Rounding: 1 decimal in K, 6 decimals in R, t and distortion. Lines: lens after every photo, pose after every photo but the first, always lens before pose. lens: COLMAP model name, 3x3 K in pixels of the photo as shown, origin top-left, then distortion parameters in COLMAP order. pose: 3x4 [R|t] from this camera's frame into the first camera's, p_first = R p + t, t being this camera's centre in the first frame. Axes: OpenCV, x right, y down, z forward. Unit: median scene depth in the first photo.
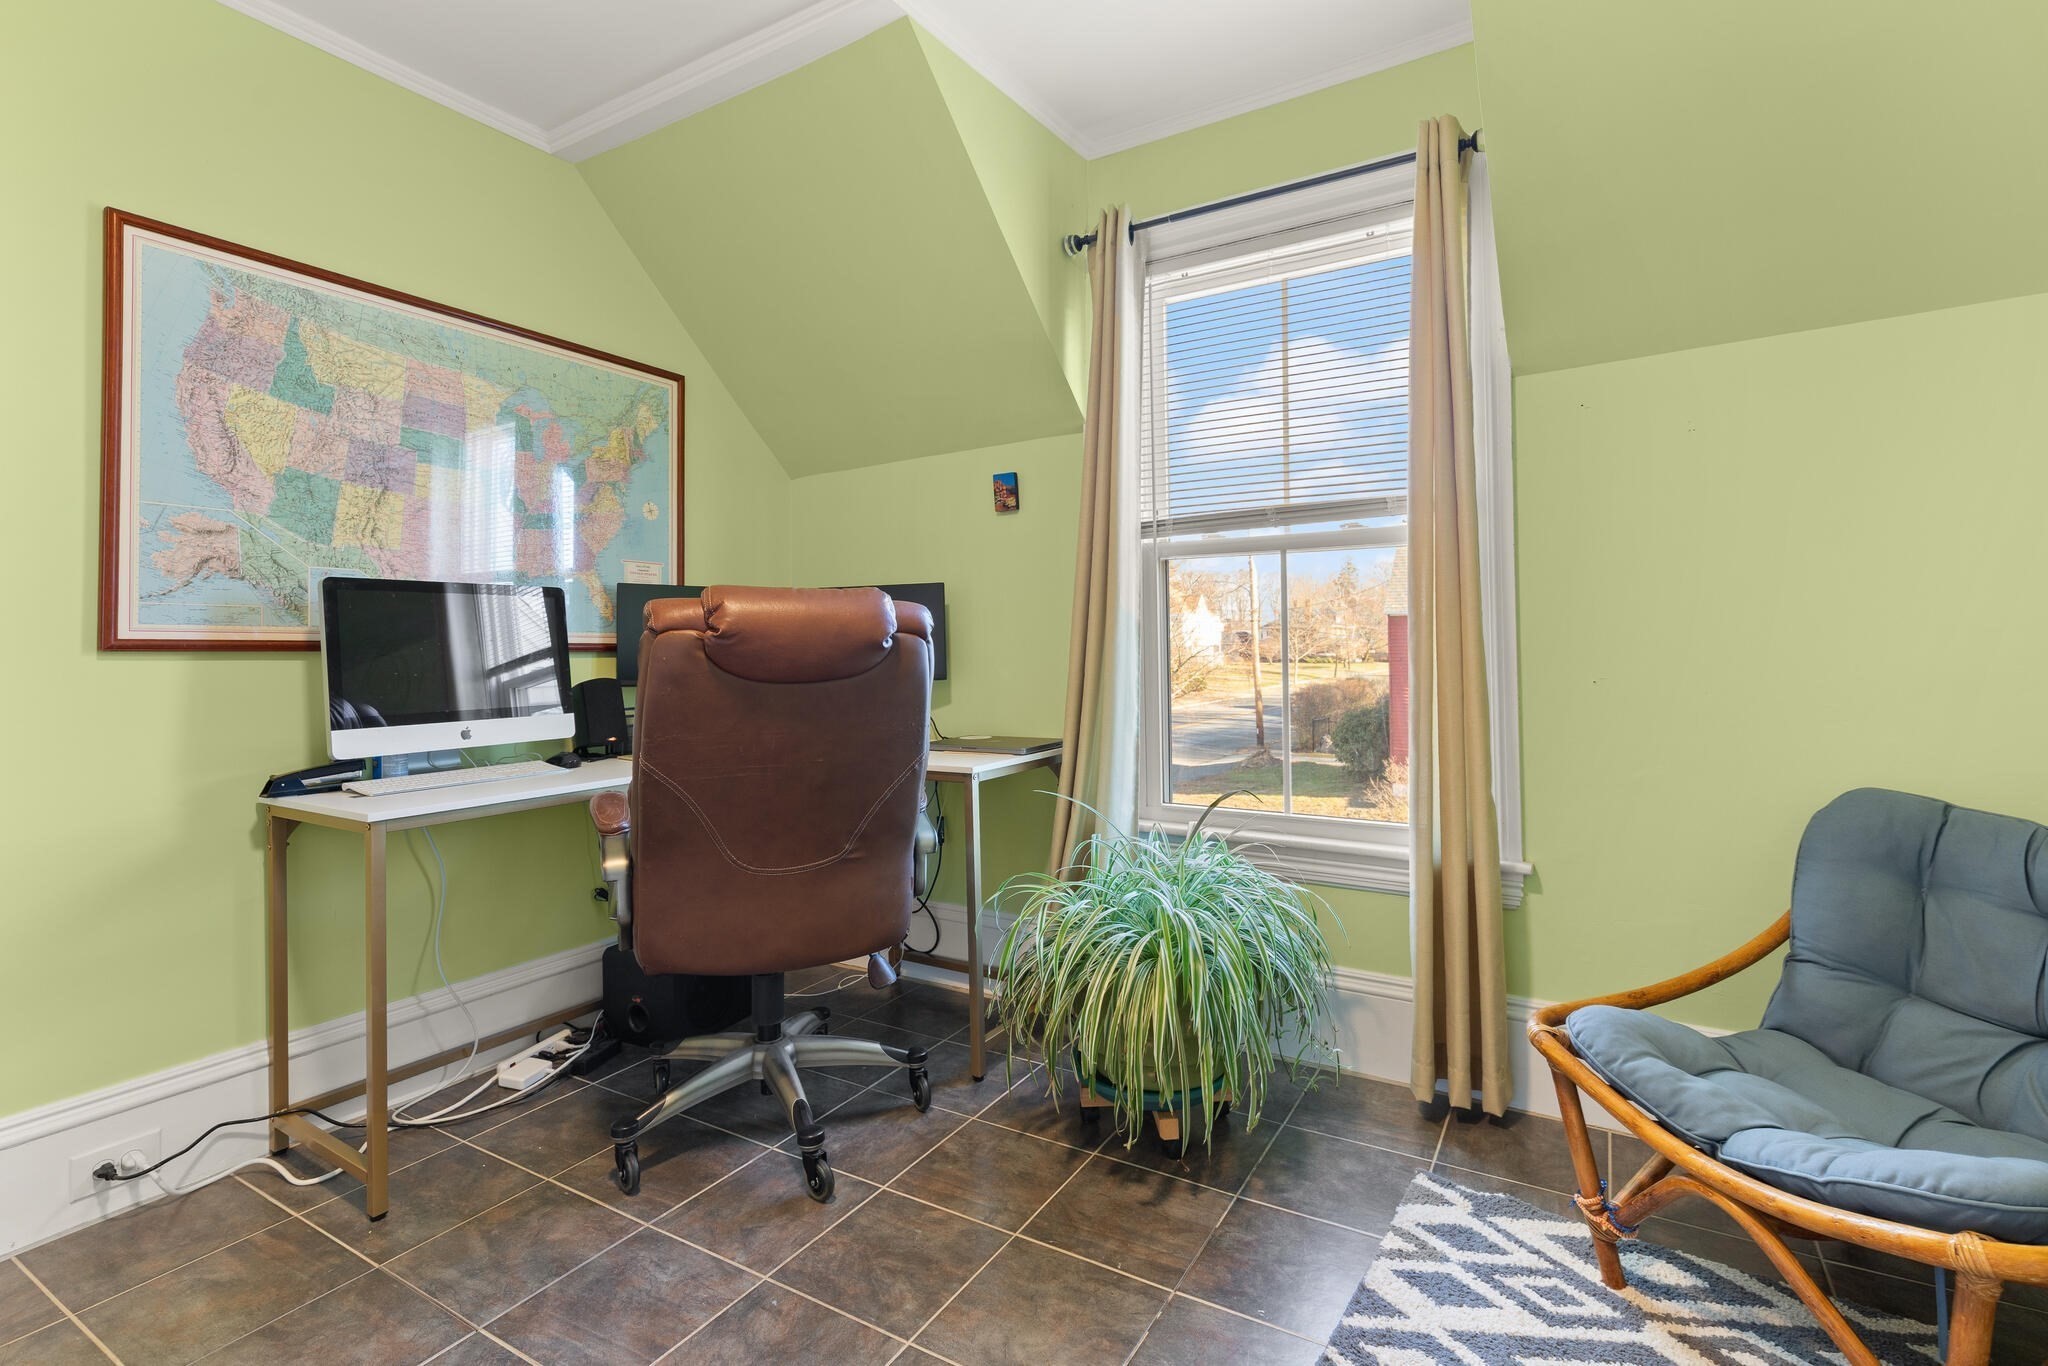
lens RADIAL K [[949.6, 0, 1027.7], [0, 949.6, 648.1], [0, 0, 1]] dist [0.001690, 0.000011]
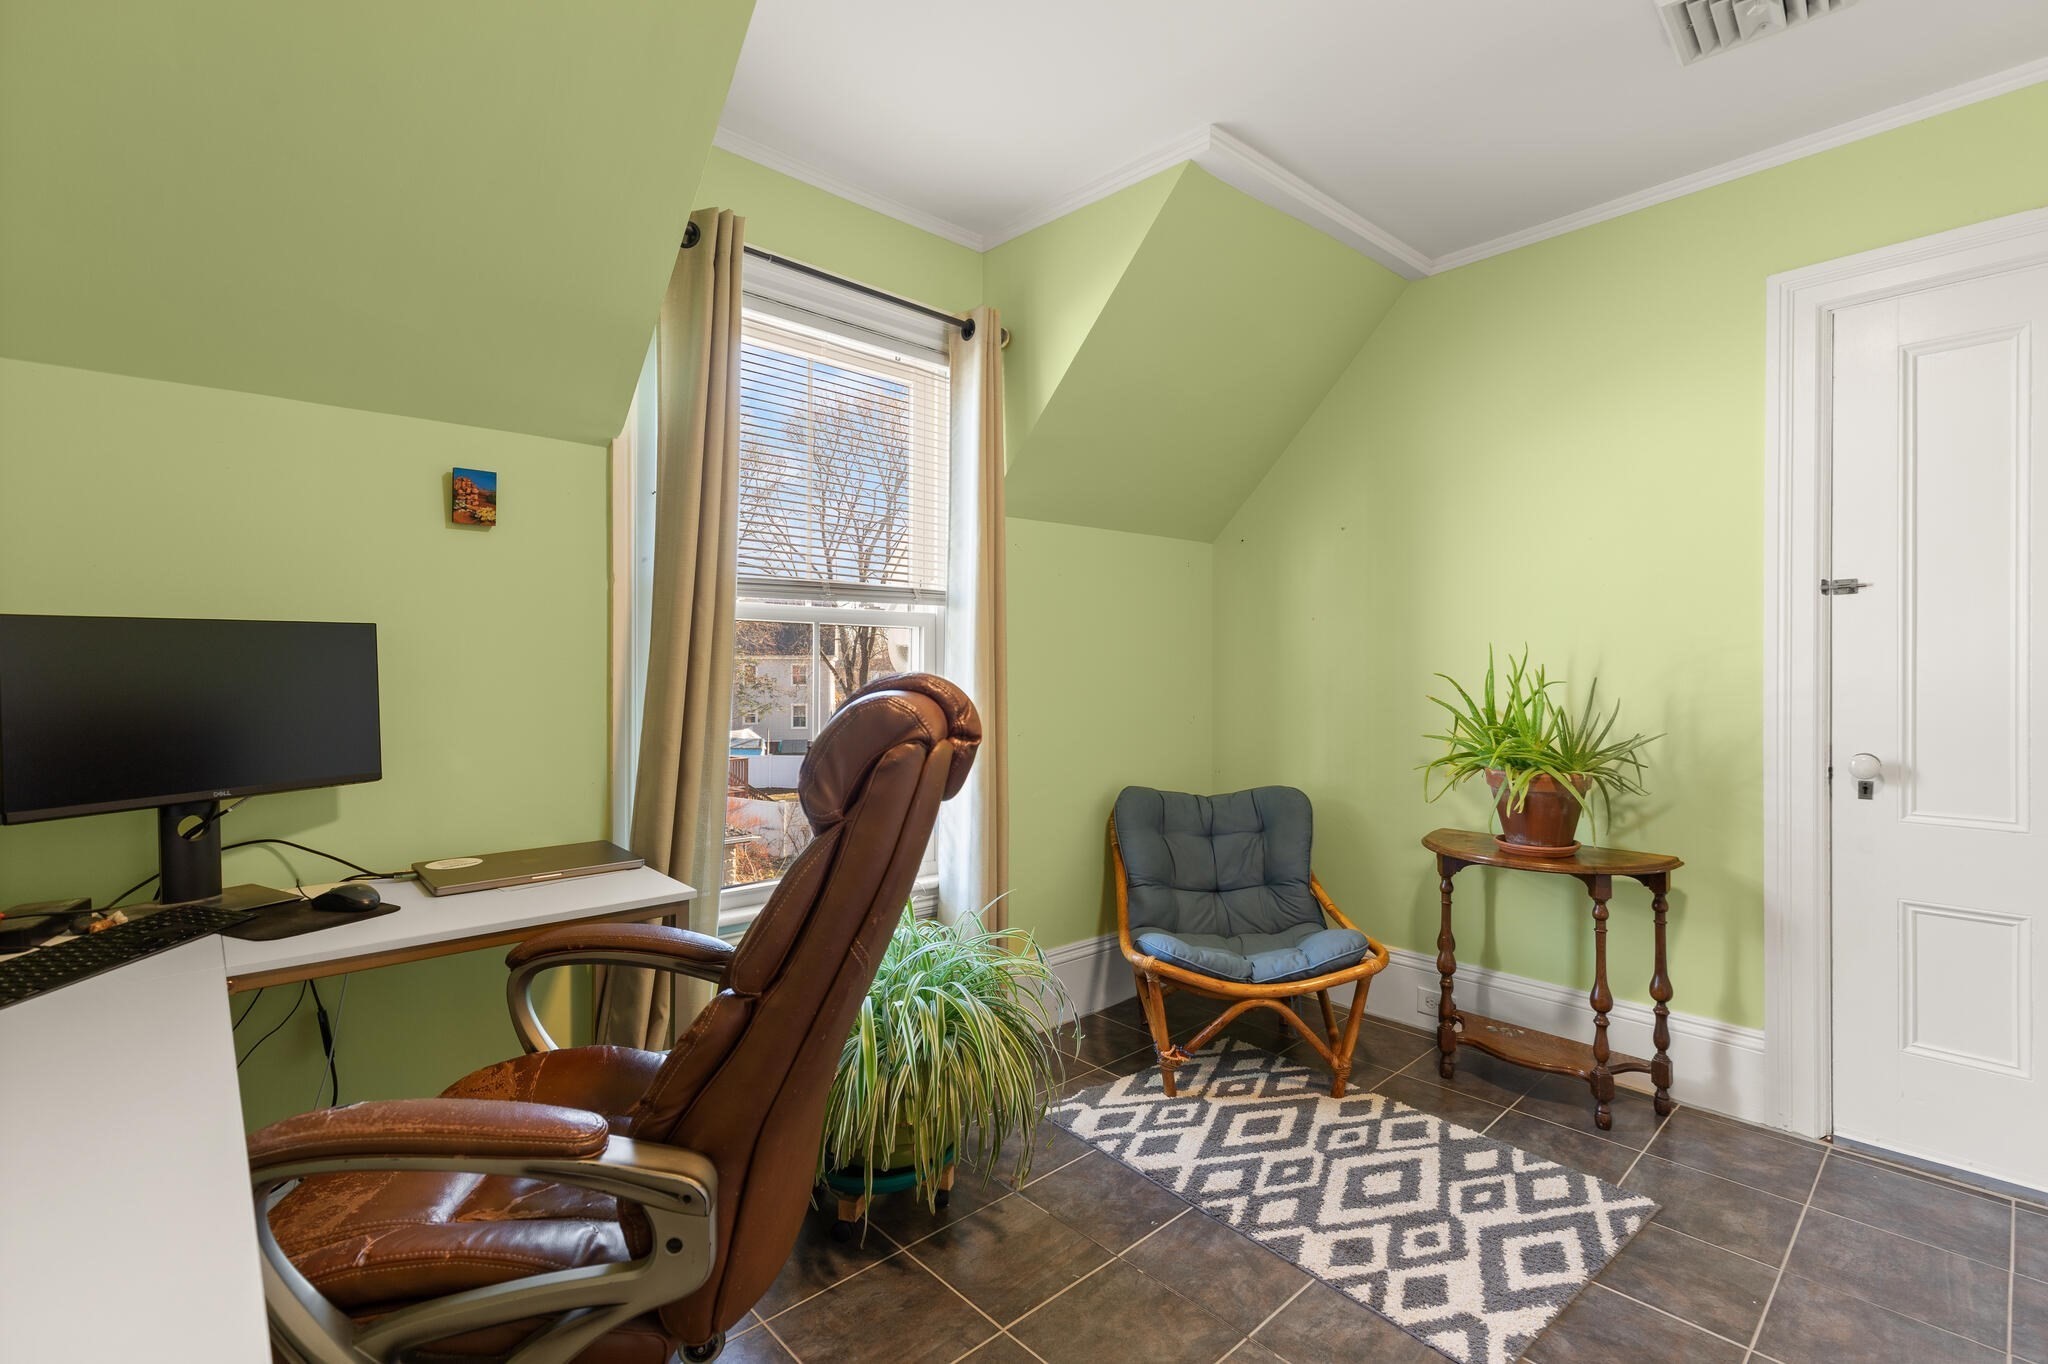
lens RADIAL K [[933.6, 0, 1023.0], [0, 933.6, 688.6], [0, 0, 1]] dist [0.004928, 0.000164]
pose [[0.273920, -0.004540, 0.961742, -1.000211], [-0.003698, 0.999976, 0.005774, -0.056493], [-0.961745, -0.005138, 0.273897, 0.769687]]
